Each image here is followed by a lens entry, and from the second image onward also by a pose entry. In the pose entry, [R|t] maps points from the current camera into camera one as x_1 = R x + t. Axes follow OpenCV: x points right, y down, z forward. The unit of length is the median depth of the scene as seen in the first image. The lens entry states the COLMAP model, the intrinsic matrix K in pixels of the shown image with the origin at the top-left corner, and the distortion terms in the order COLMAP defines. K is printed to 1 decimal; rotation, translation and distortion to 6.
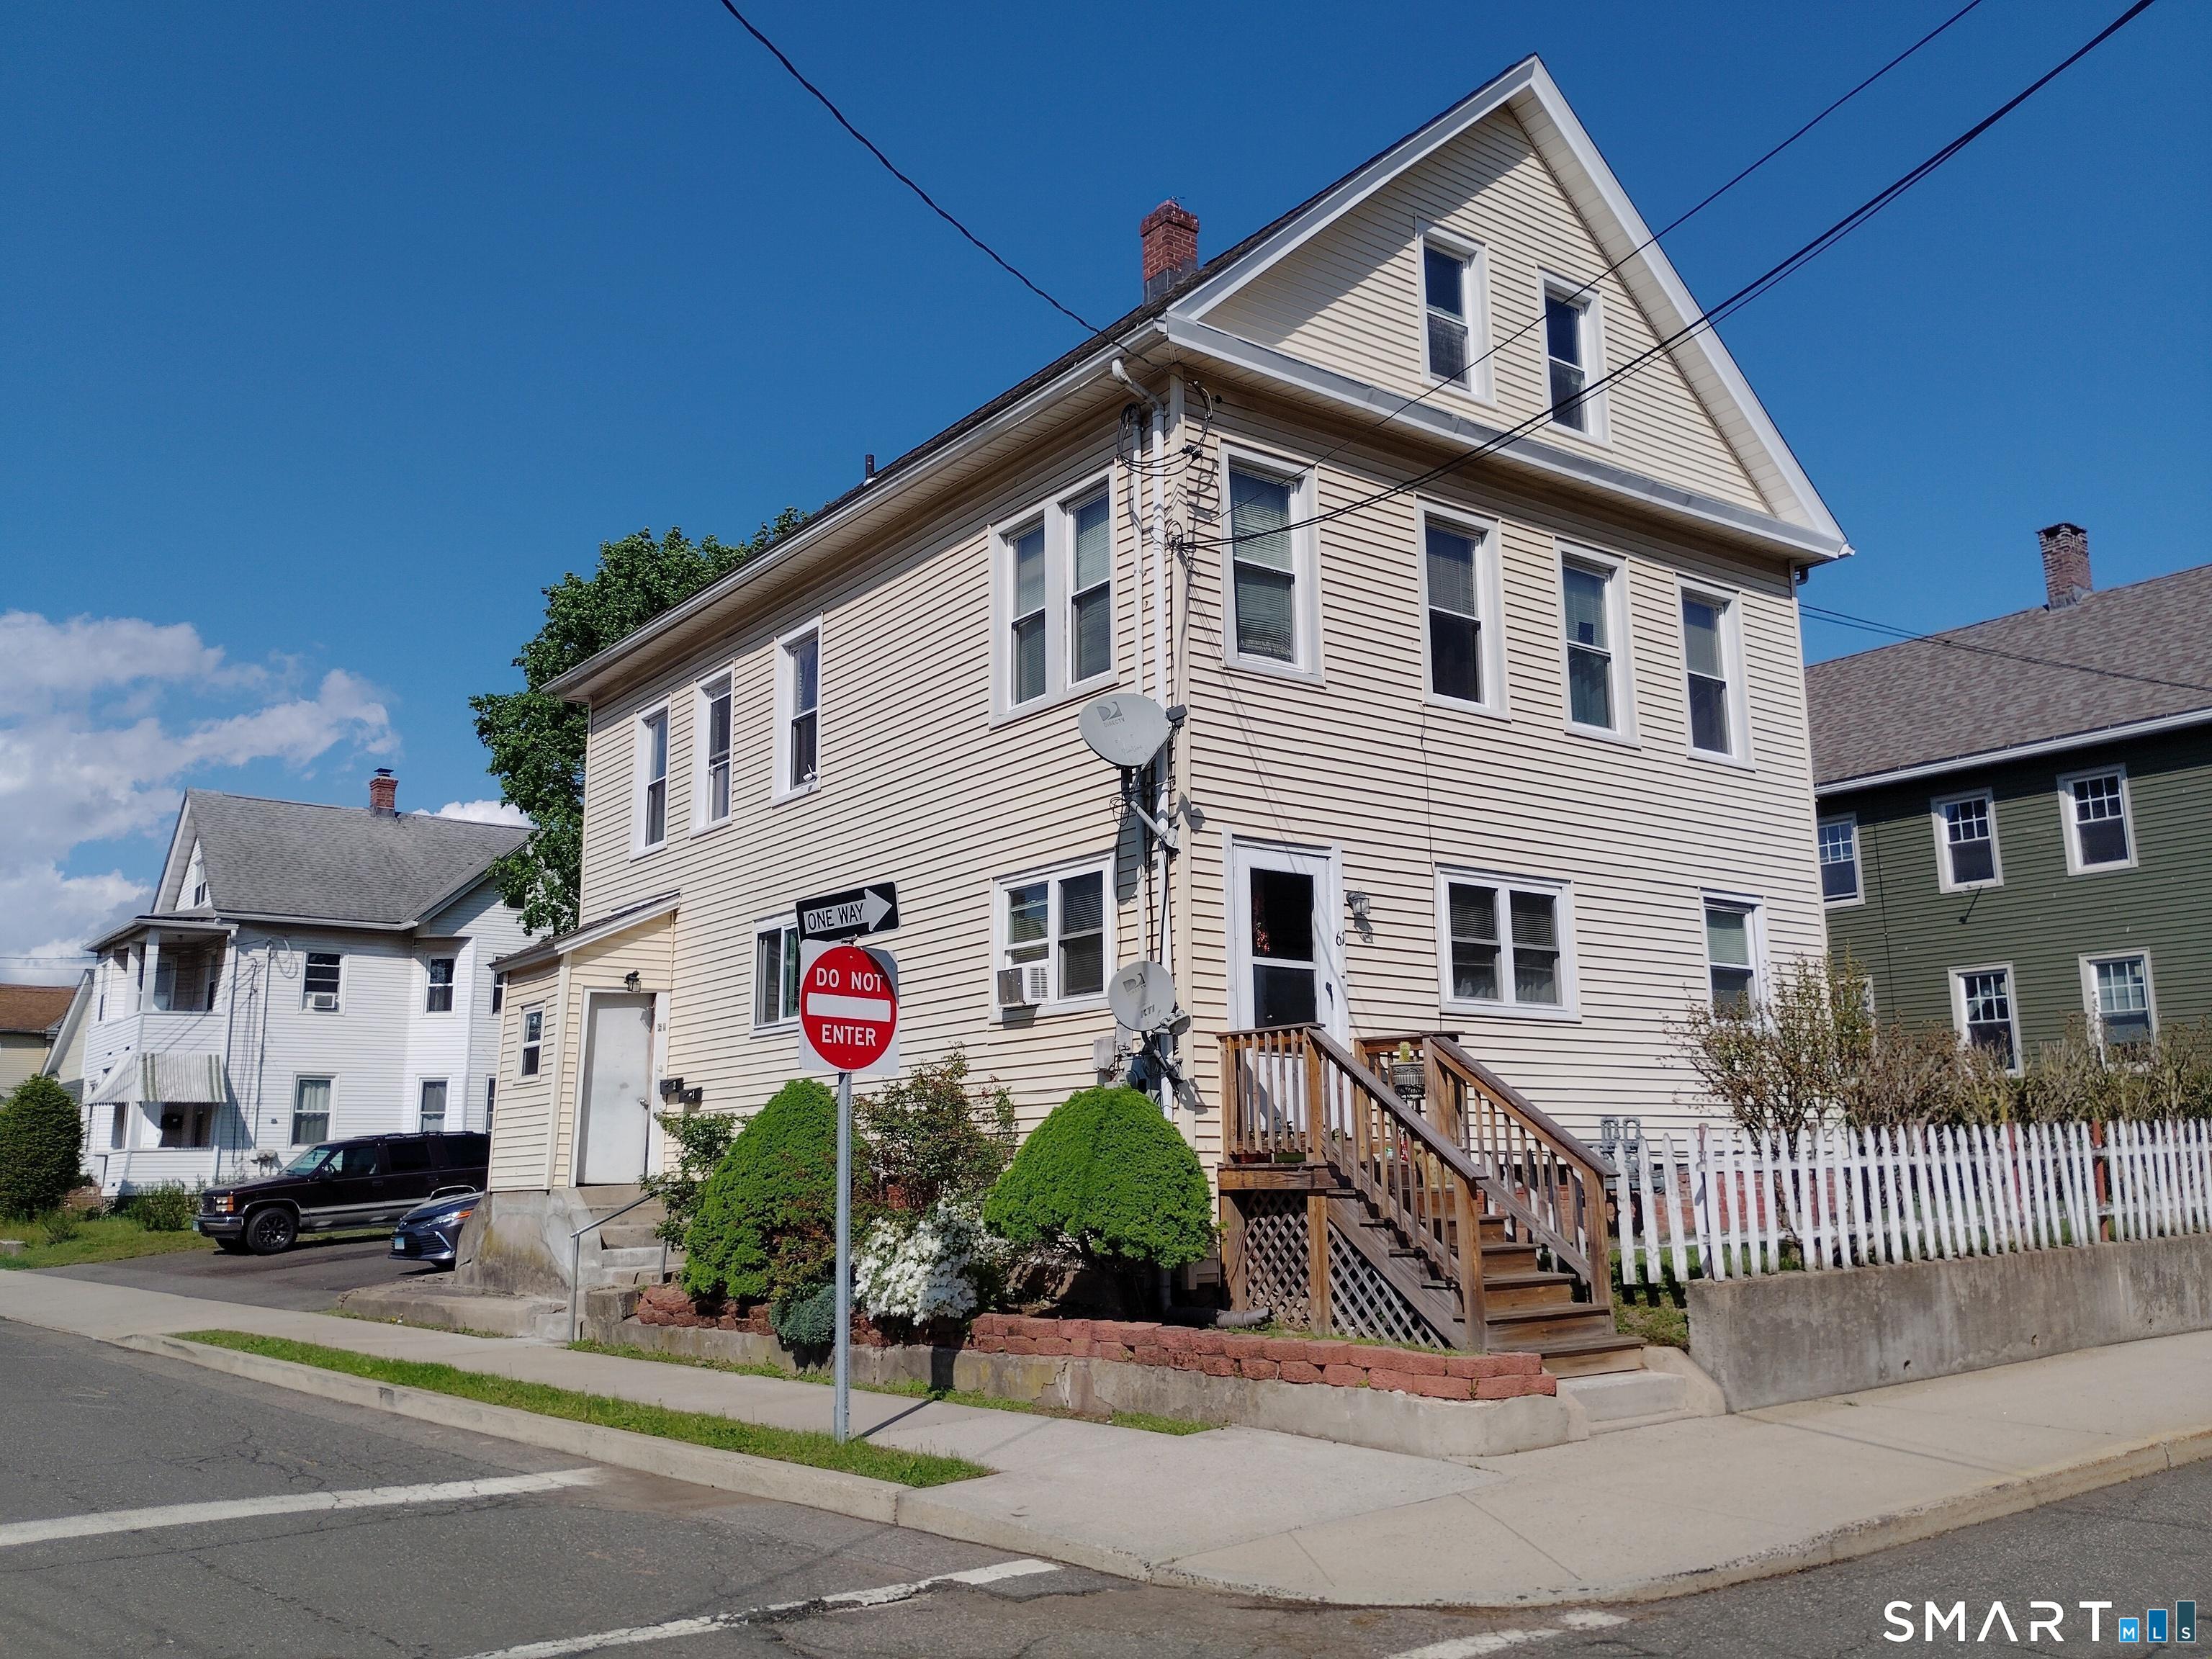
lens RADIAL K [[1855.2, 0, 1106.0], [0, 1855.2, 829.5], [0, 0, 1]] dist [0.018981, 0.005137]
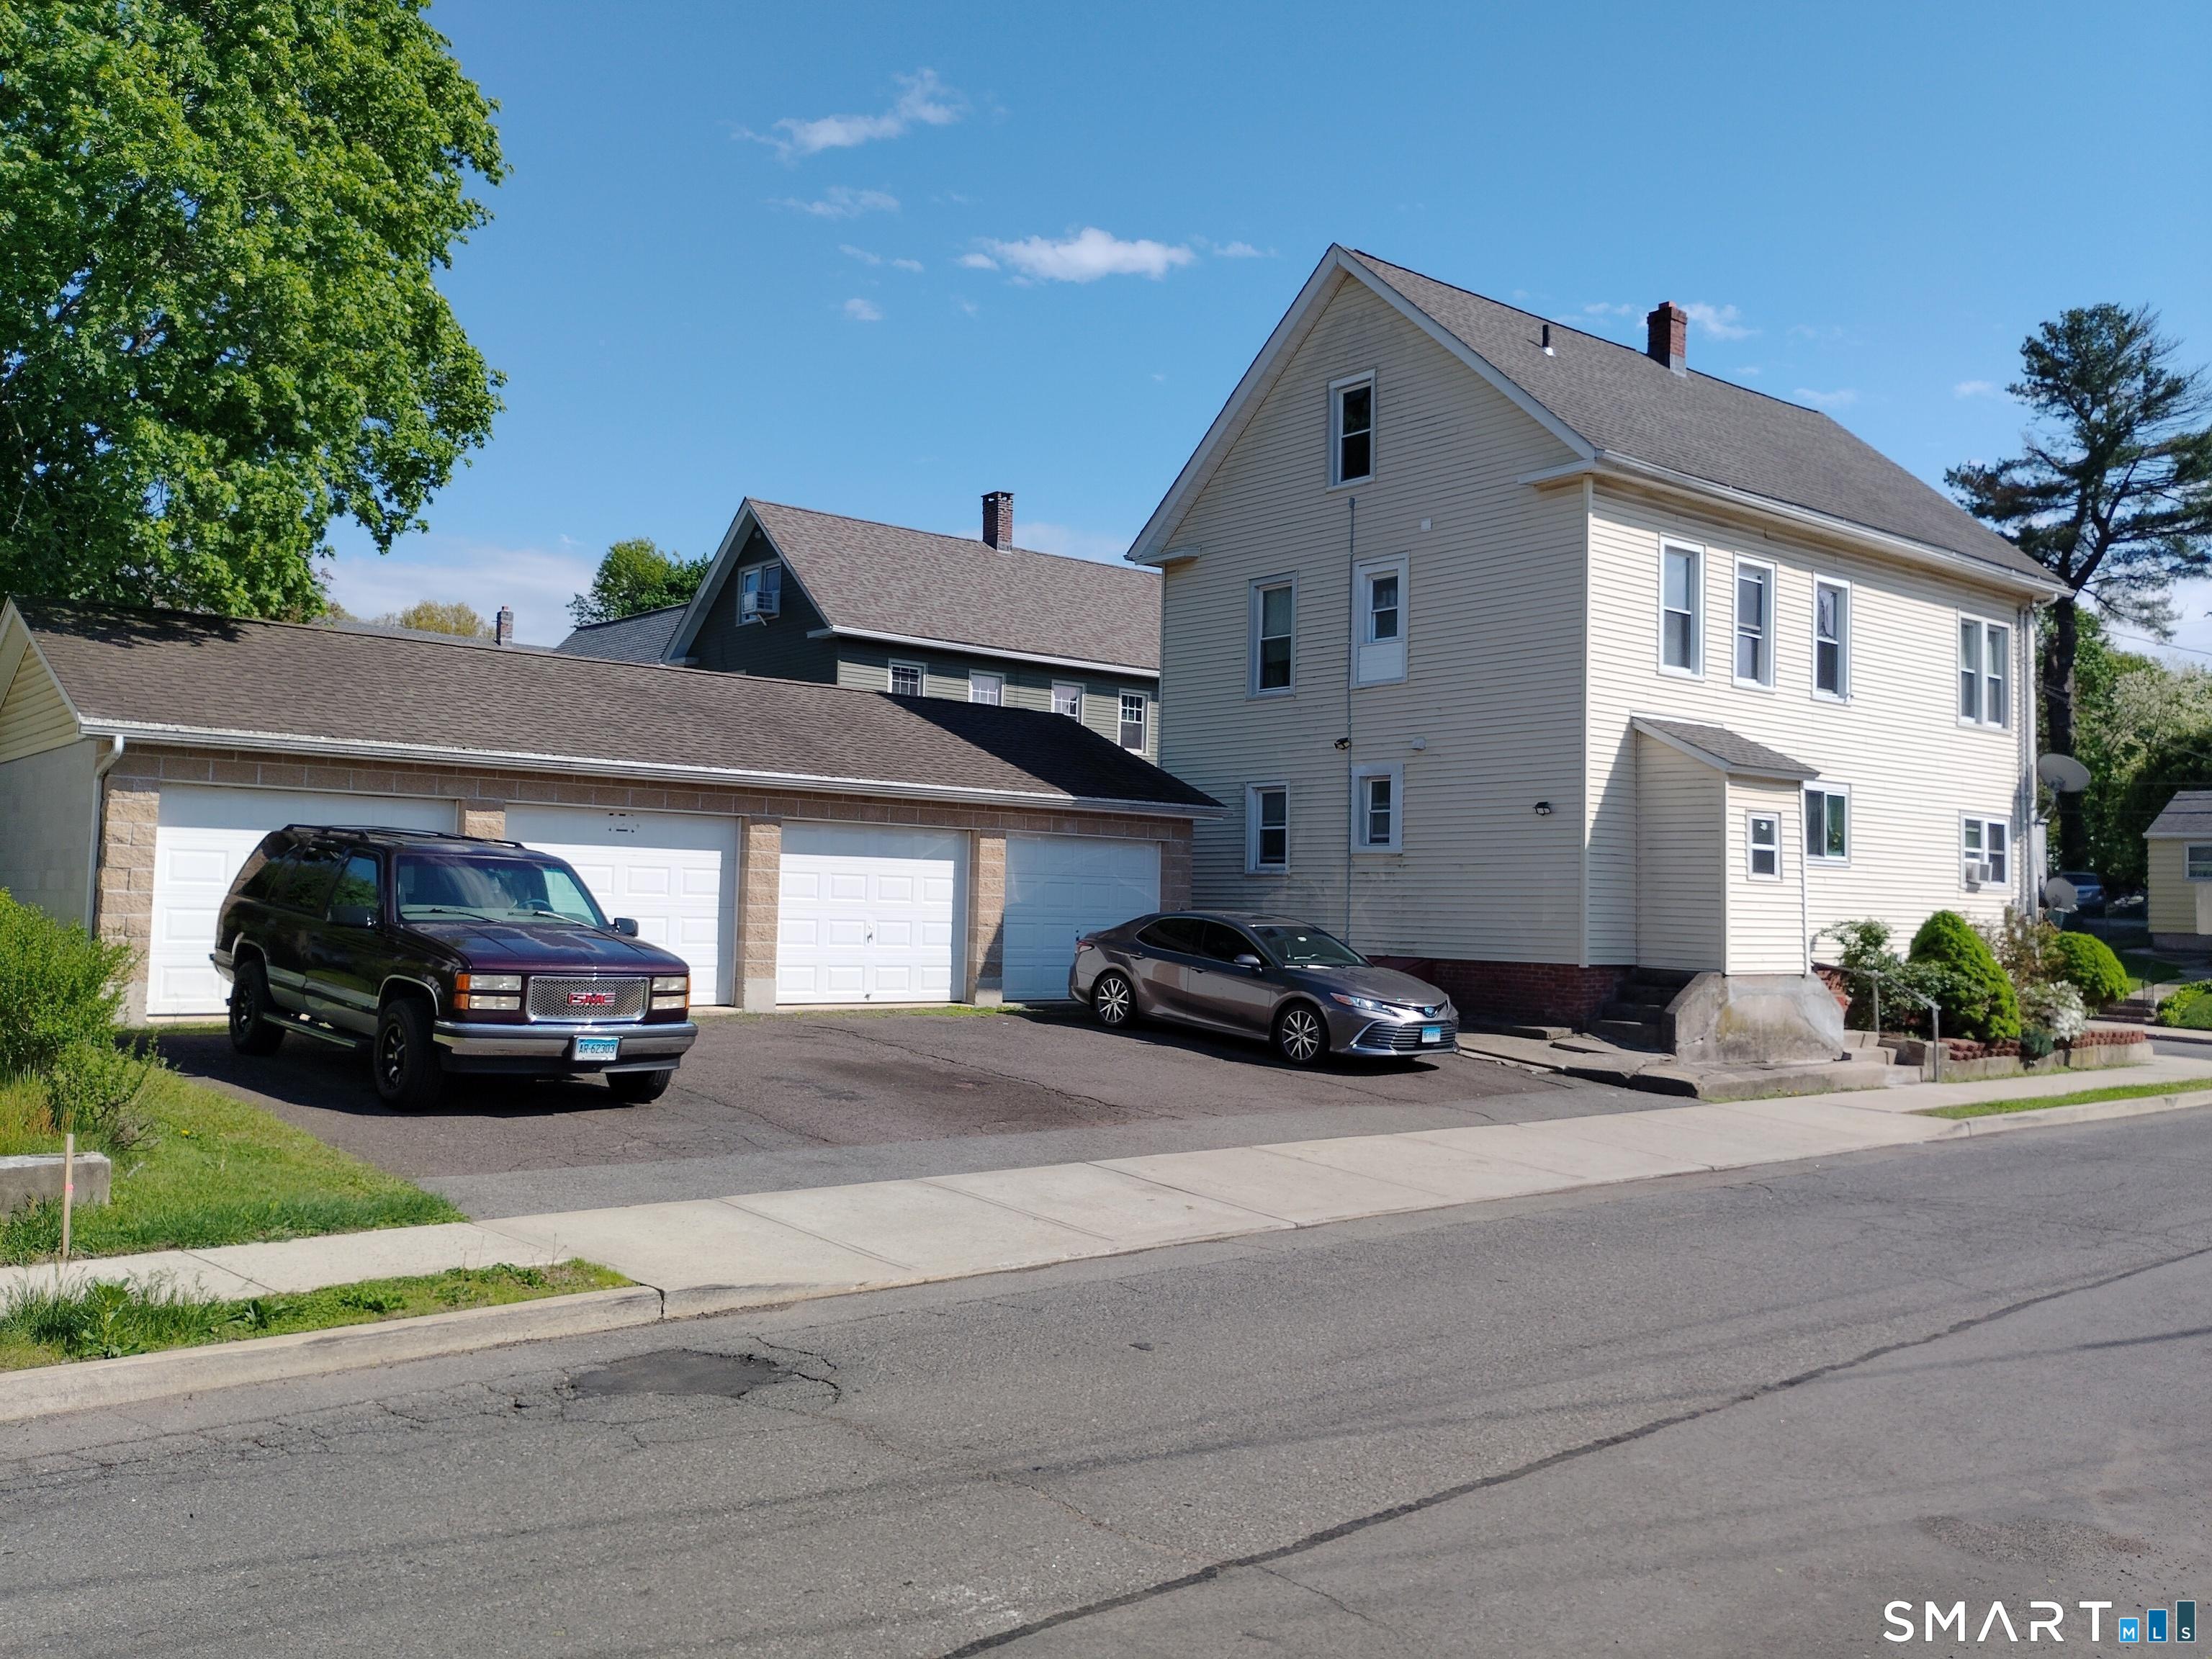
lens RADIAL K [[1765.8, 0, 1106.0], [0, 1765.8, 829.5], [0, 0, 1]] dist [0.034916, -0.057693]
pose [[-0.028549, 0.057625, 0.997930, -1.751785], [-0.214828, 0.974655, -0.062427, 0.329097], [-0.976235, -0.216166, -0.015446, 1.795171]]
